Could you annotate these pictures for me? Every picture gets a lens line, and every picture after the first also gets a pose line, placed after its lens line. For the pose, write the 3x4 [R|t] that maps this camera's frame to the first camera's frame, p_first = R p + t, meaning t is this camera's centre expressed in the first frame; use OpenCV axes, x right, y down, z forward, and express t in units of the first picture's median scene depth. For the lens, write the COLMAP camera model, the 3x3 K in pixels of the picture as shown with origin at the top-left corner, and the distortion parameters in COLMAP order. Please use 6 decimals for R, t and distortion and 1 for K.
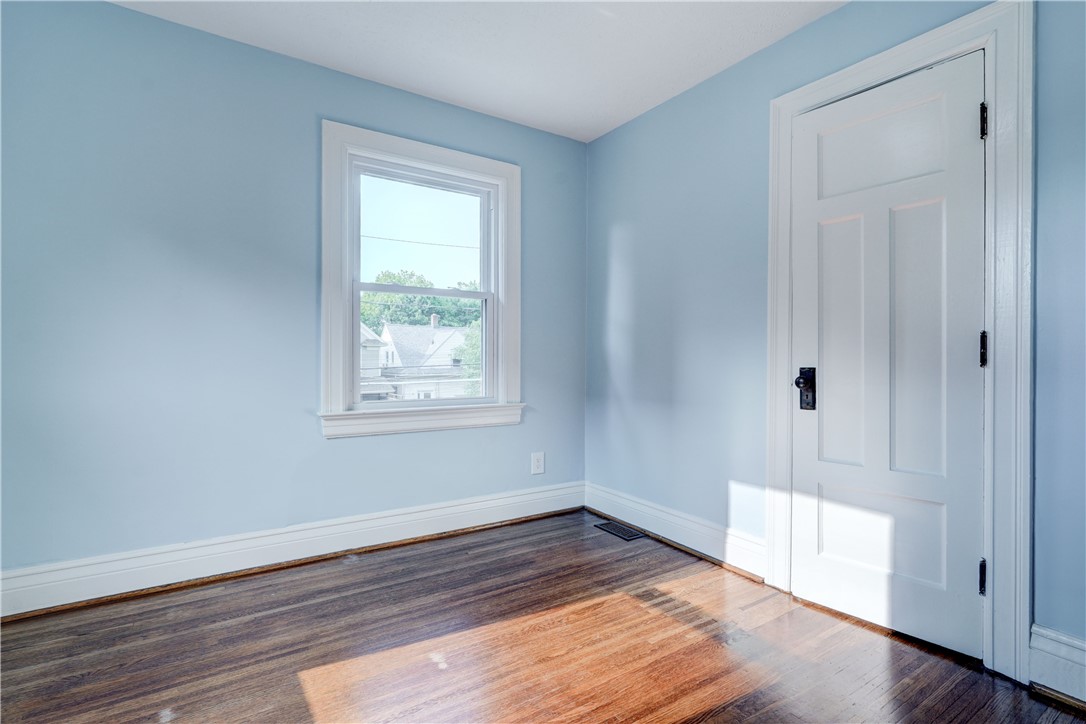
lens RADIAL K [[492.3, 0, 544.9], [0, 492.3, 364.0], [0, 0, 1]] dist [-0.002962, 0.000971]
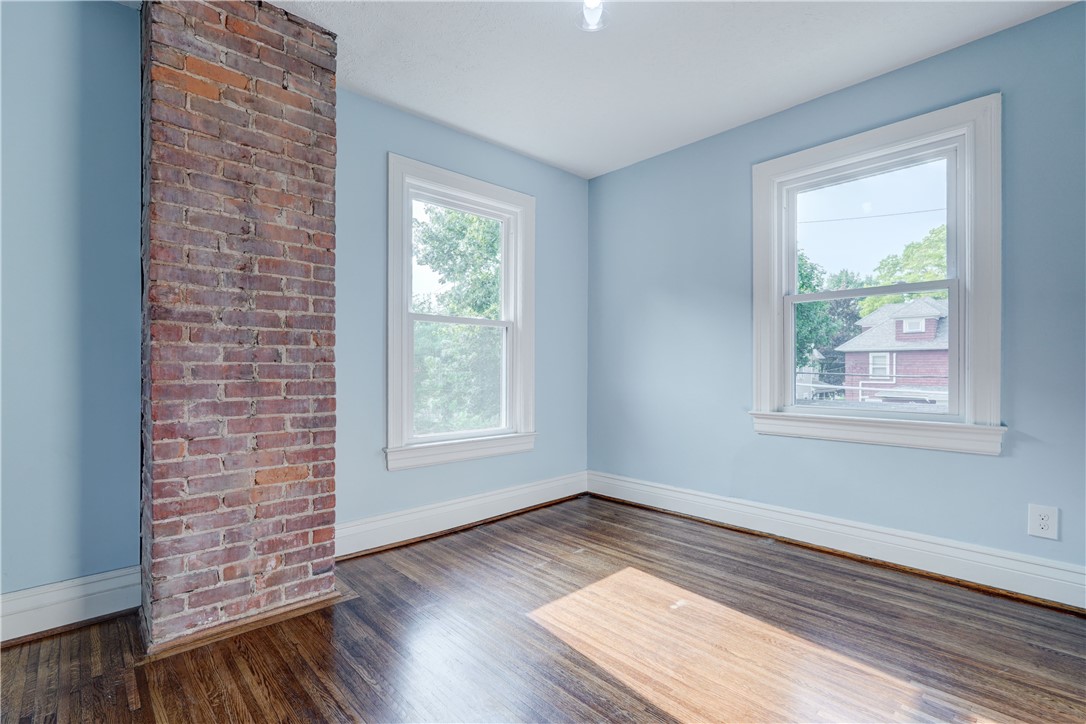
lens RADIAL K [[496.4, 0, 546.2], [0, 496.4, 365.8], [0, 0, 1]] dist [0.000733, 0.000711]
pose [[0.202604, -0.005201, -0.979247, 0.657013], [-0.002640, 0.999979, -0.005857, -0.002866], [0.979257, 0.003772, 0.202586, 0.272355]]
